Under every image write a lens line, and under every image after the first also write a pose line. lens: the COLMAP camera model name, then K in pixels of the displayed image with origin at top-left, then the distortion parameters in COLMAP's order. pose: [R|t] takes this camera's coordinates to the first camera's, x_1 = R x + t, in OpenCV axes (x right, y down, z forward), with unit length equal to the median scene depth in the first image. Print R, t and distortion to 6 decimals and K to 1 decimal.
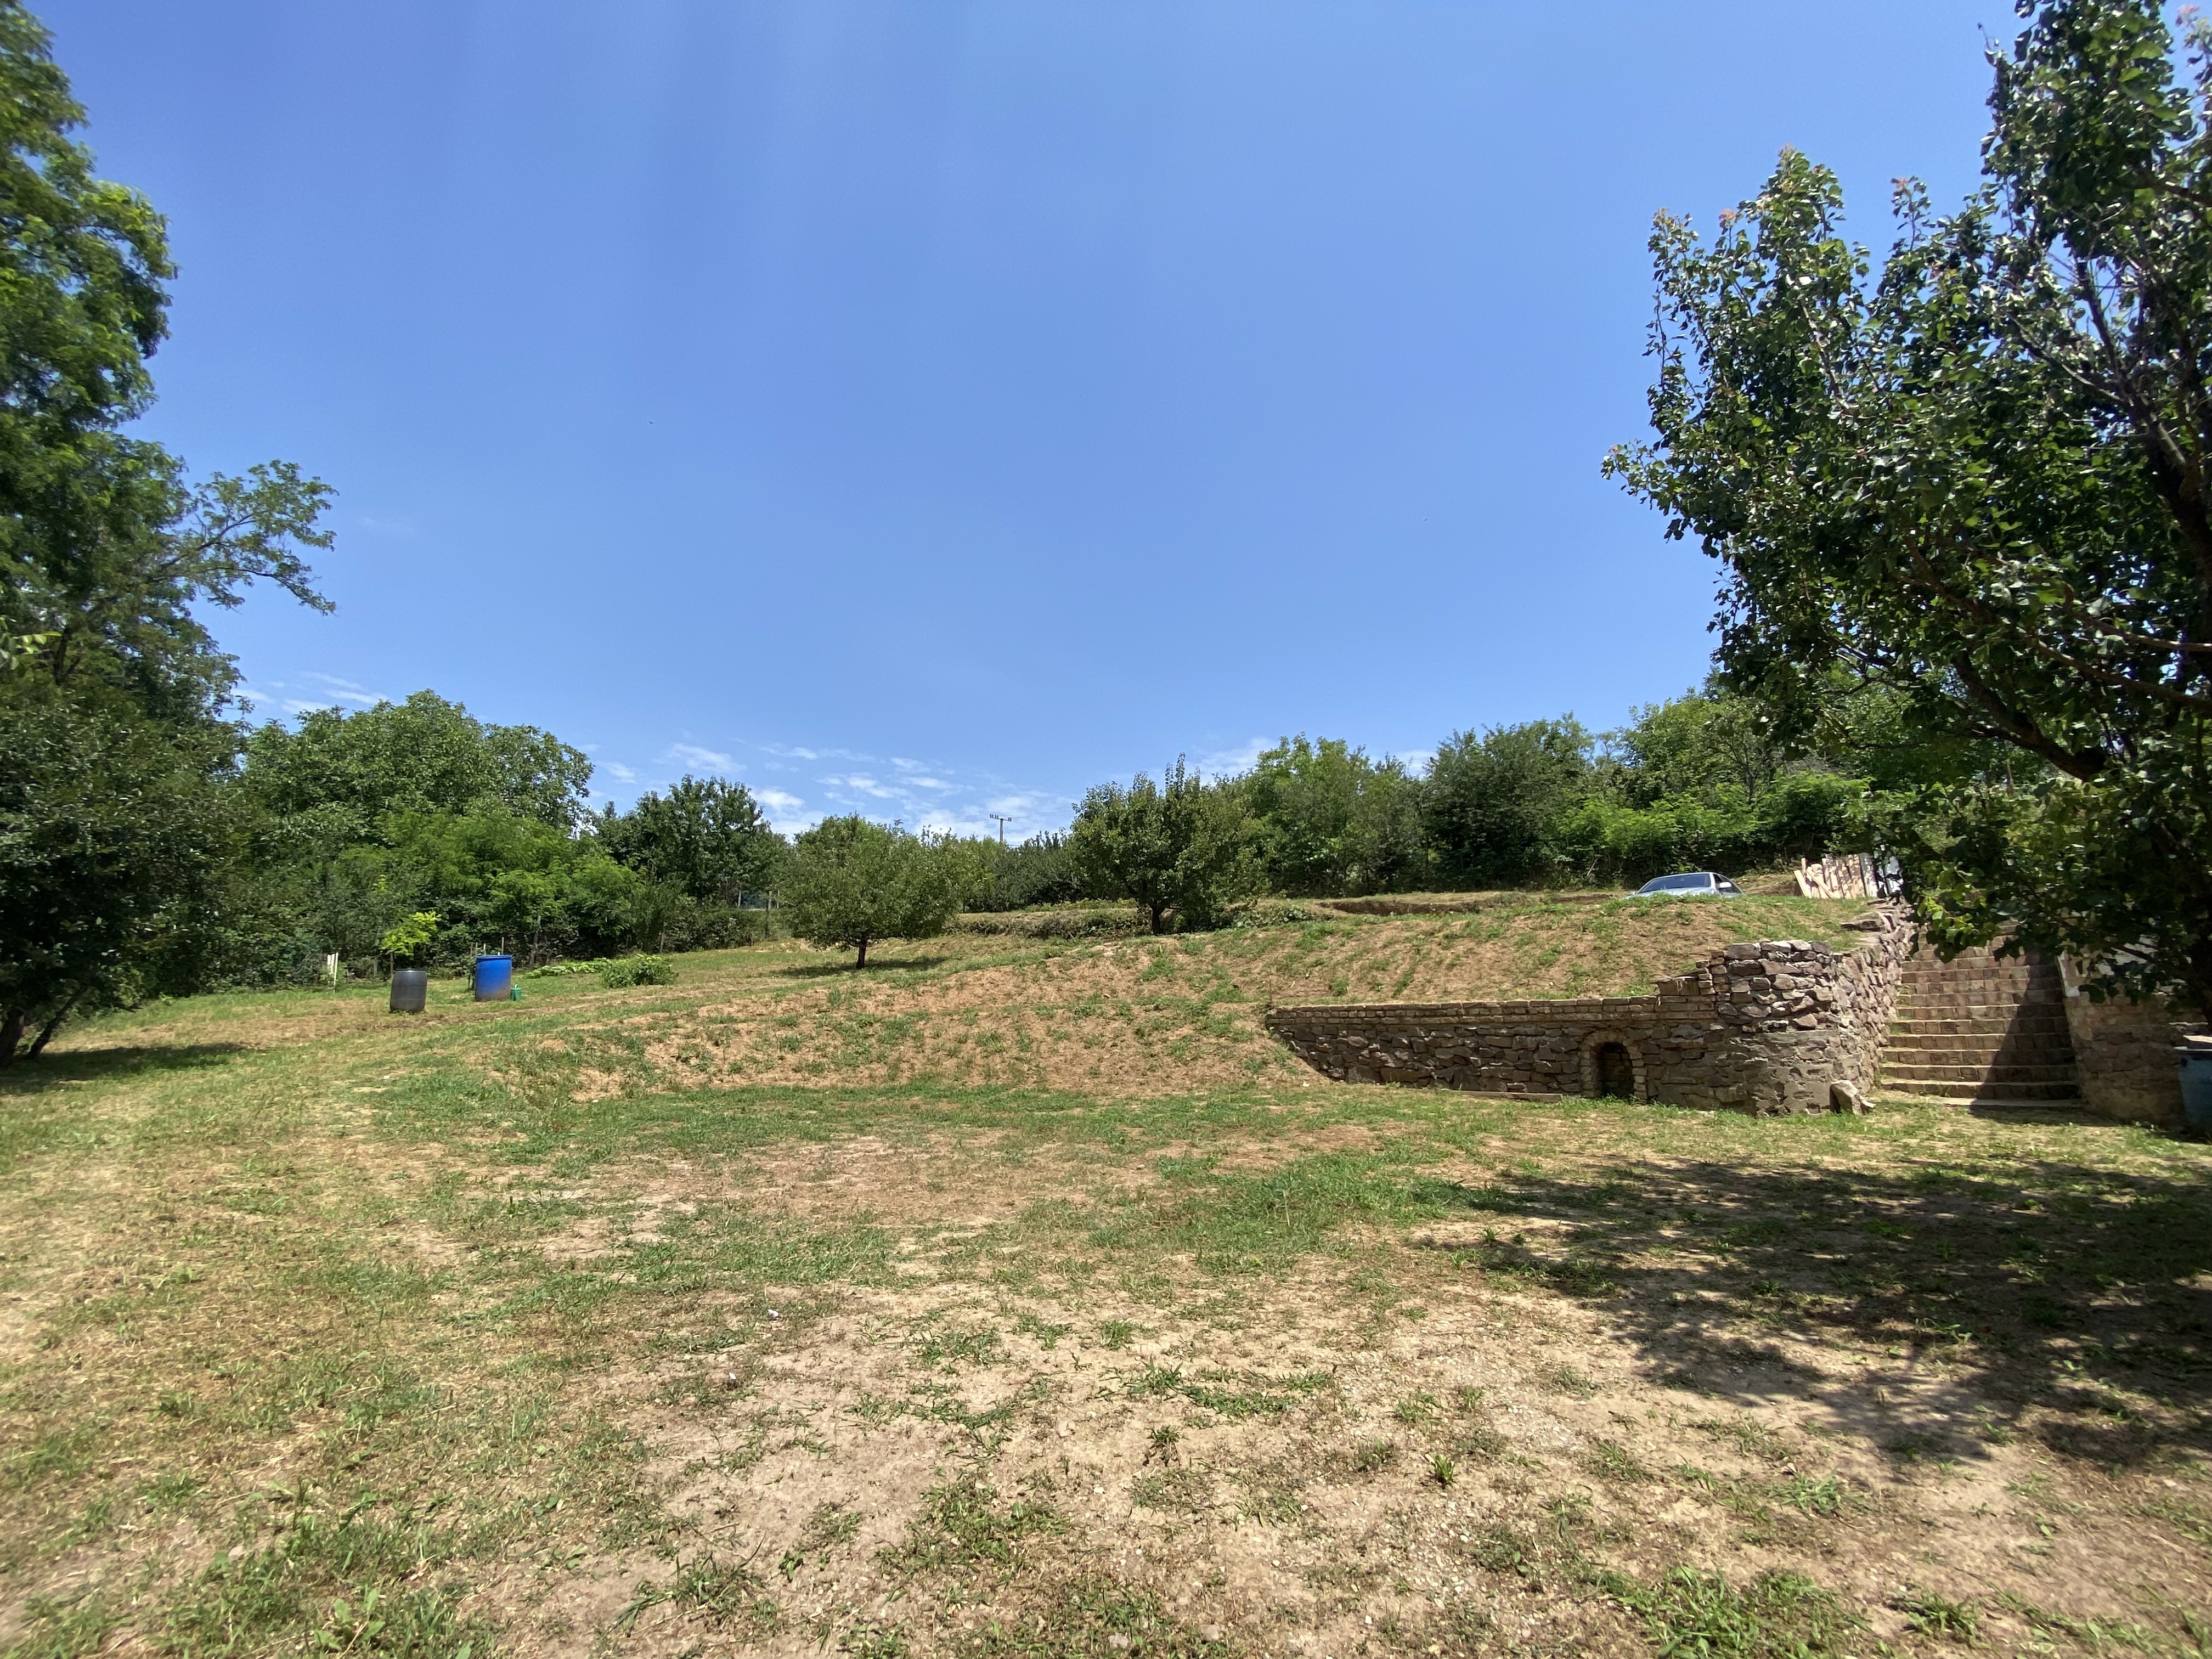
lens RADIAL K [[891.3, 0, 1094.7], [0, 891.3, 827.1], [0, 0, 1]] dist [-0.000519, -0.000172]
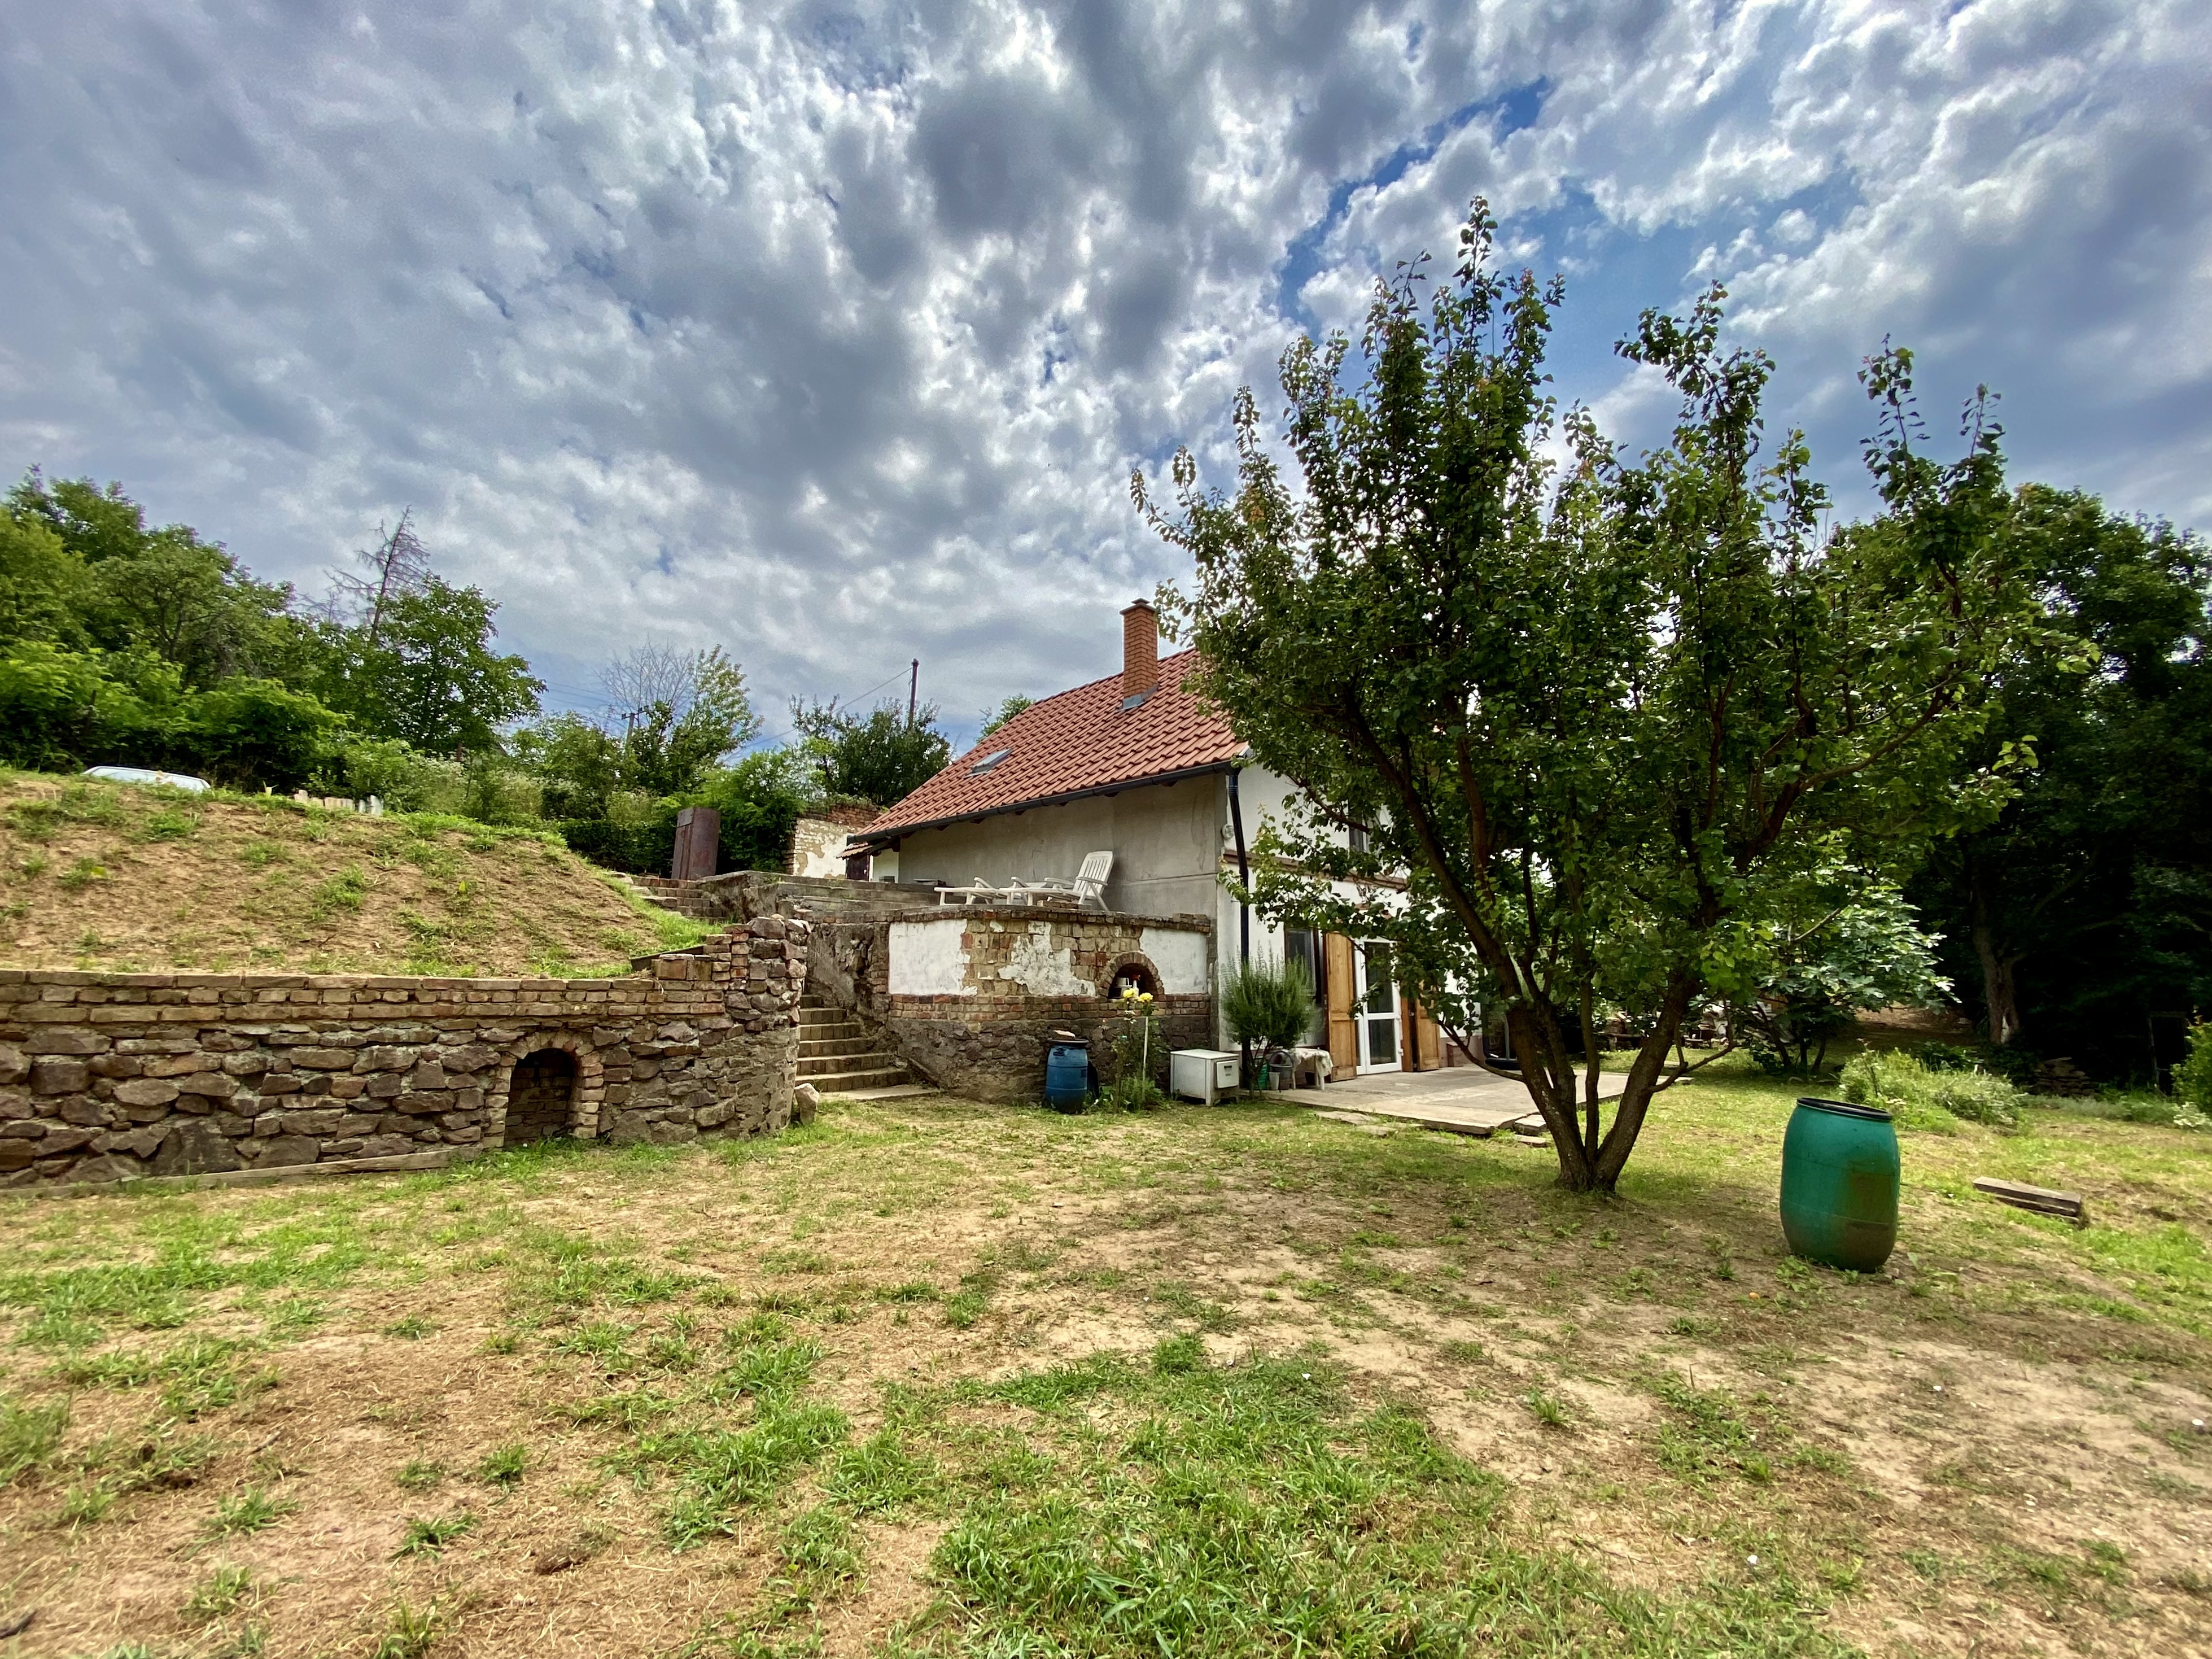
lens RADIAL K [[891.4, 0, 1094.7], [0, 891.4, 827.1], [0, 0, 1]] dist [-0.000519, -0.000172]
pose [[-0.111673, 0.193137, 0.974796, -0.078323], [-0.220426, 0.951682, -0.213809, 0.133677], [-0.968990, -0.238747, -0.063705, 0.661138]]
